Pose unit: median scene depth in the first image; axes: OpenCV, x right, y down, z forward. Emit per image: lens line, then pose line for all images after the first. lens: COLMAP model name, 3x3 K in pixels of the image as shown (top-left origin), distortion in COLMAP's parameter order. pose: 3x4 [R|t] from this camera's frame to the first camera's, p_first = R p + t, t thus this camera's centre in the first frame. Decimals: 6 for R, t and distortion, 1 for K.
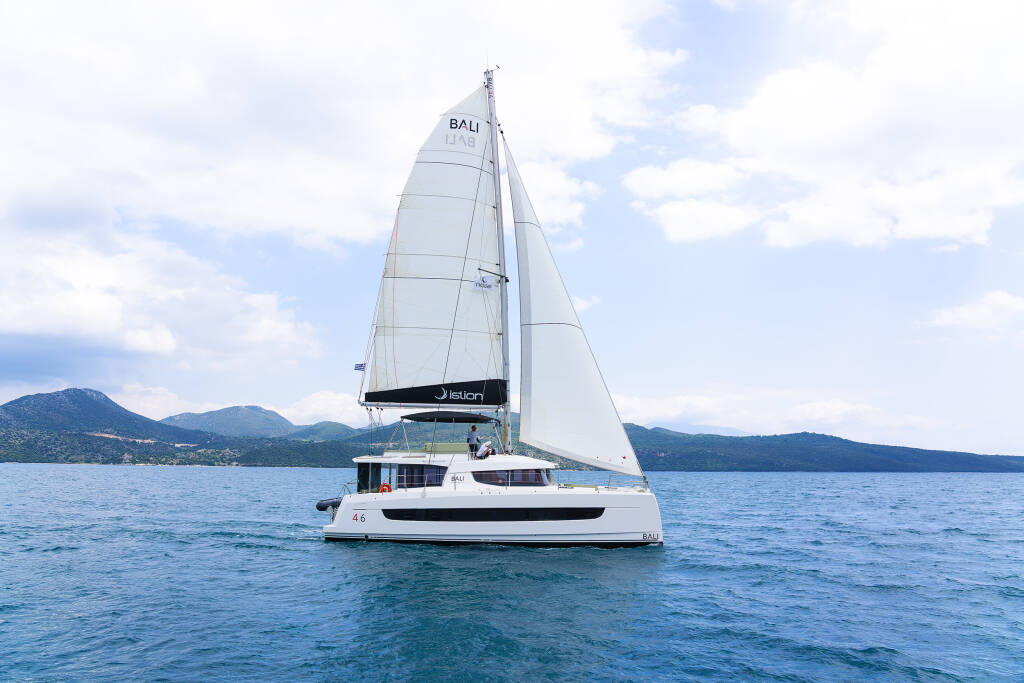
lens RADIAL K [[722.6, 0, 514.4], [0, 722.6, 320.2], [0, 0, 1]] dist [-0.005858, -0.000915]
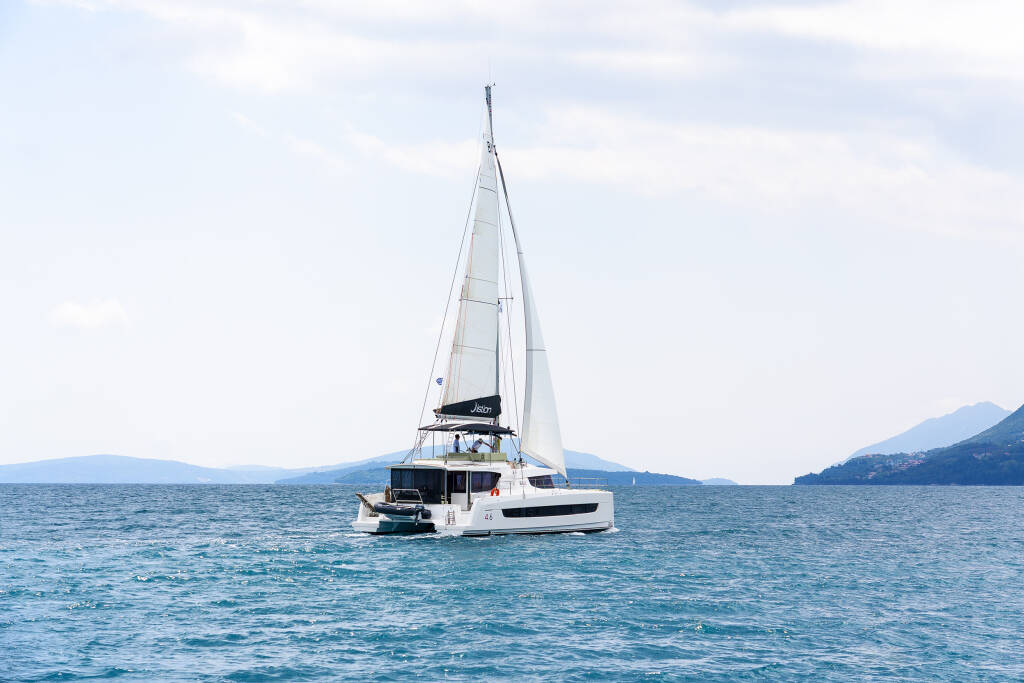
lens RADIAL K [[2347.0, 0, 512.6], [0, 2347.0, 324.7], [0, 0, 1]] dist [0.028256, 0.014621]
pose [[0.471904, 0.044980, 0.880502, -3.207113], [-0.181105, 0.982346, 0.046880, -0.198355], [-0.862848, -0.181586, 0.471719, -0.702886]]
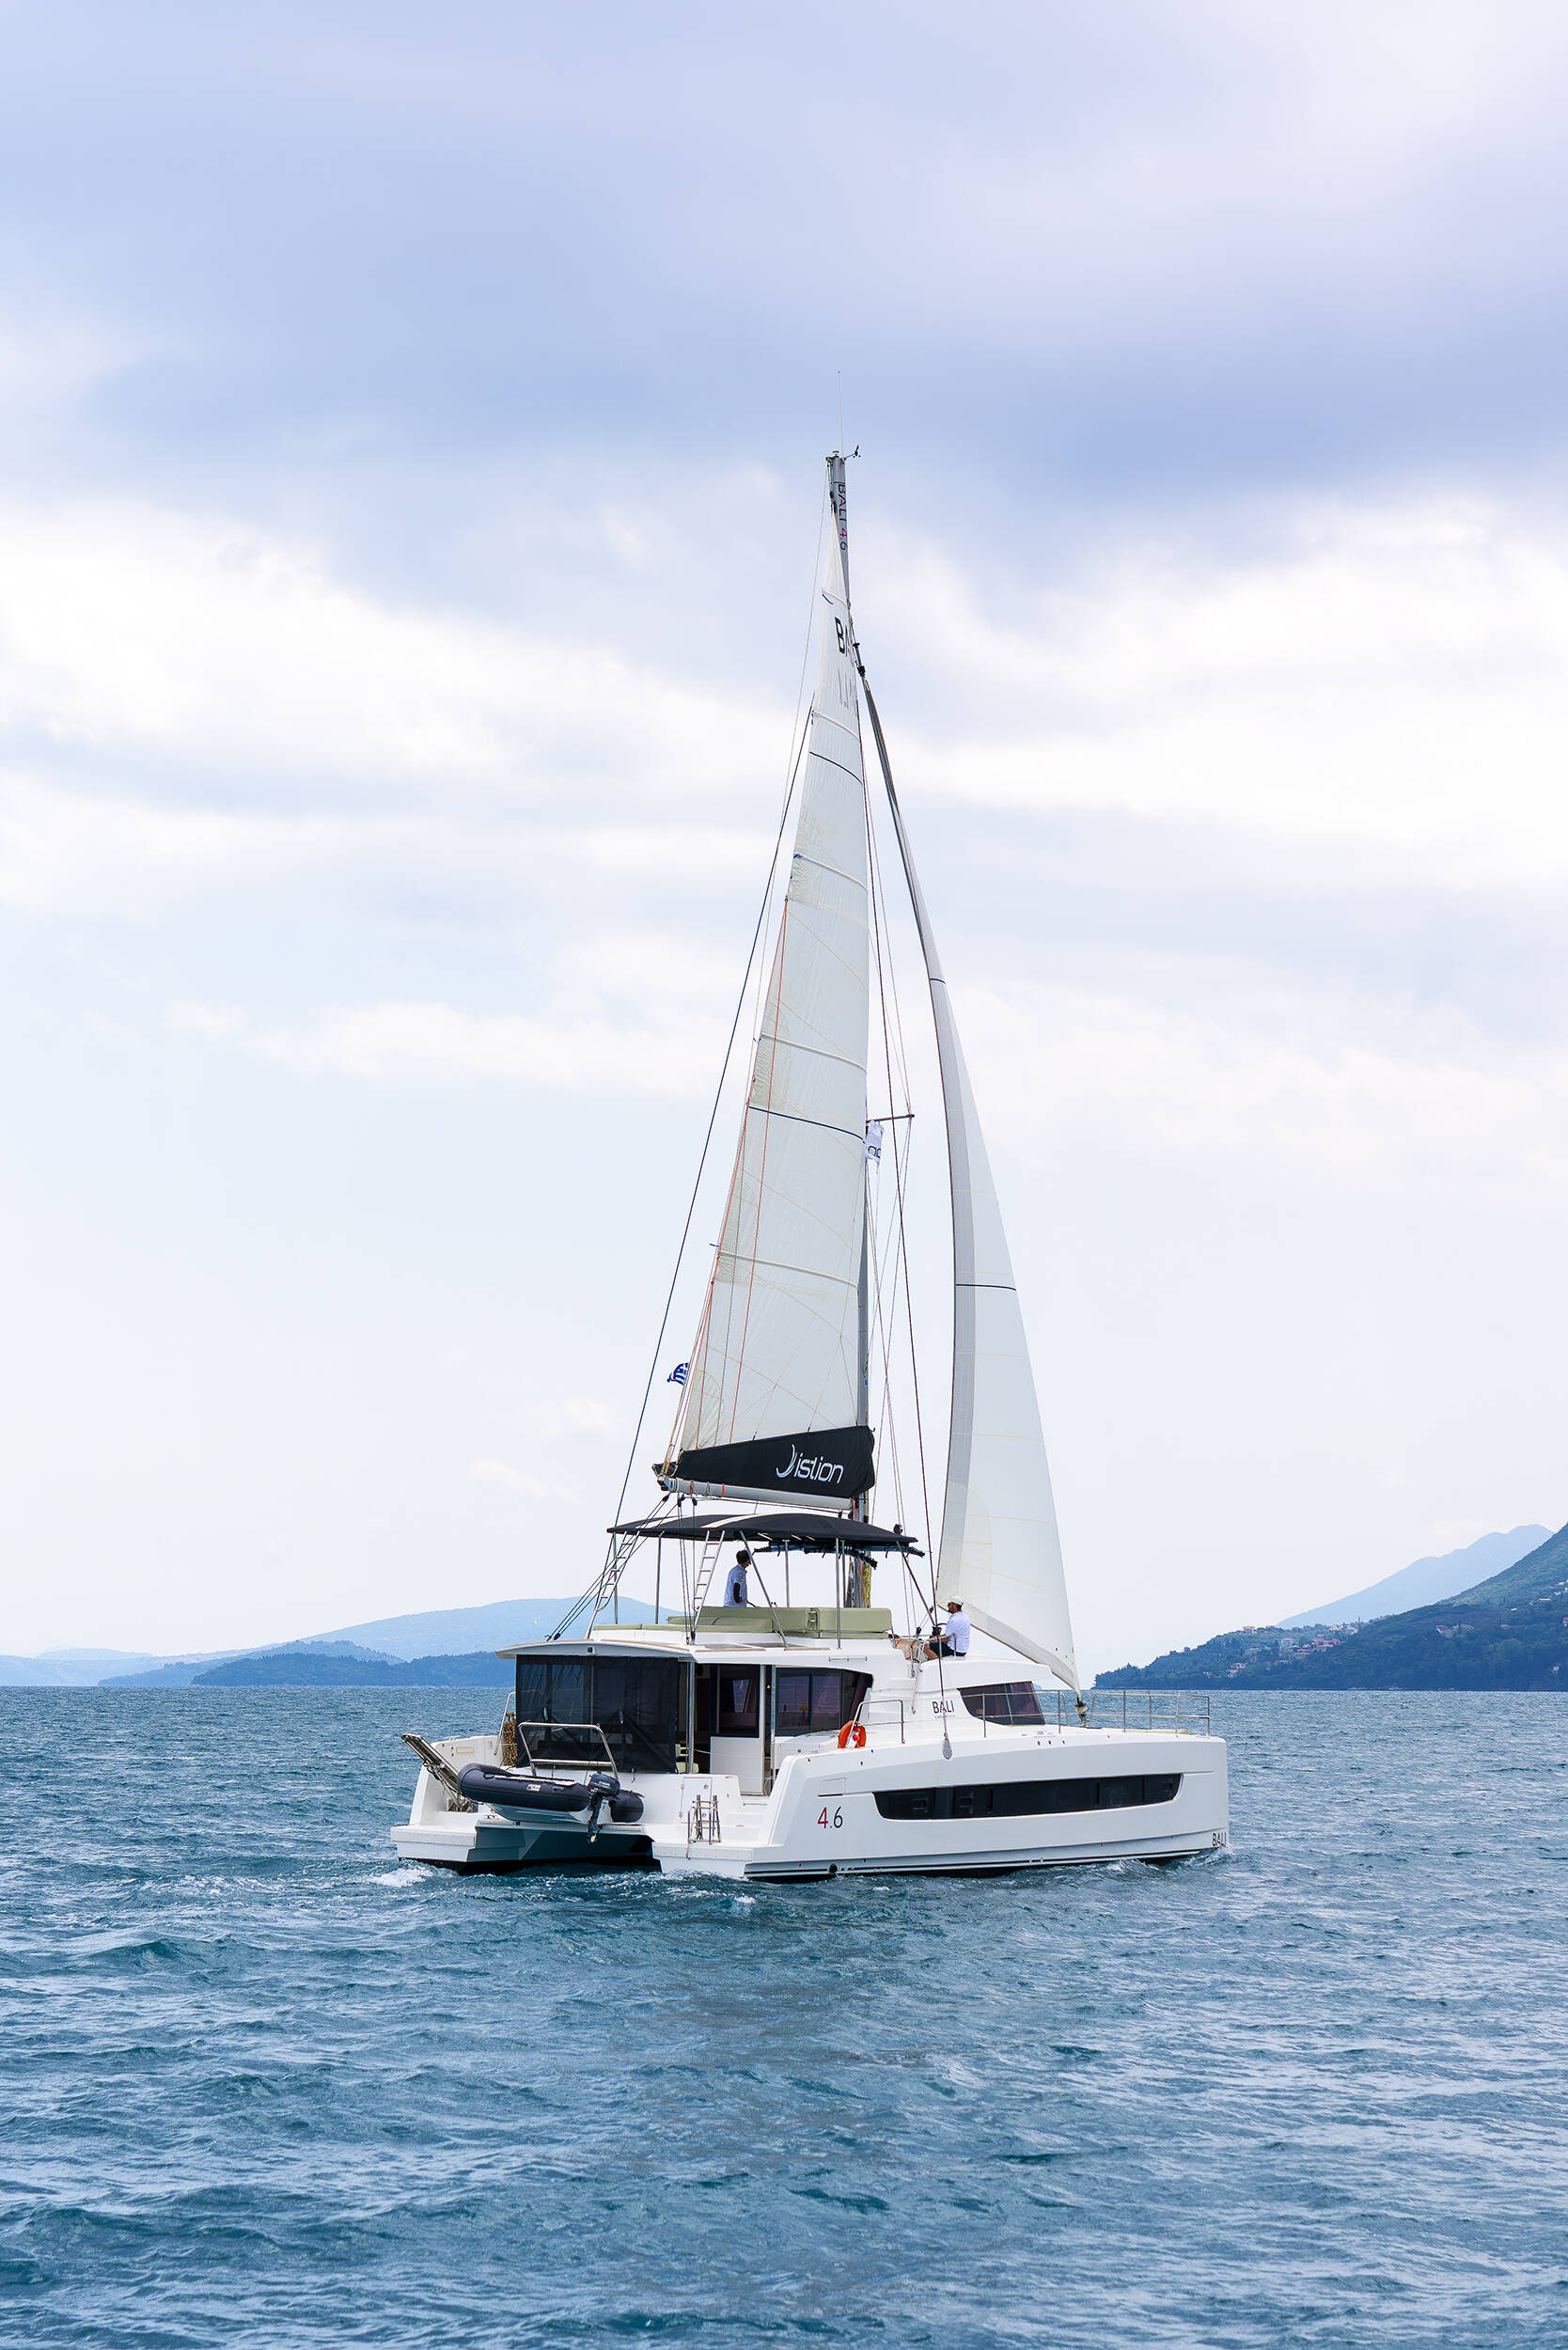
lens RADIAL K [[4708.1, 0, 676.6], [0, 4708.1, 1174.7], [0, 0, 1]] dist [-0.002607, -0.034483]
pose [[0.515049, 0.086501, 0.852785, -2.034091], [-0.184142, 0.982832, 0.011522, -0.047445], [-0.837148, -0.162968, 0.522135, -0.093733]]
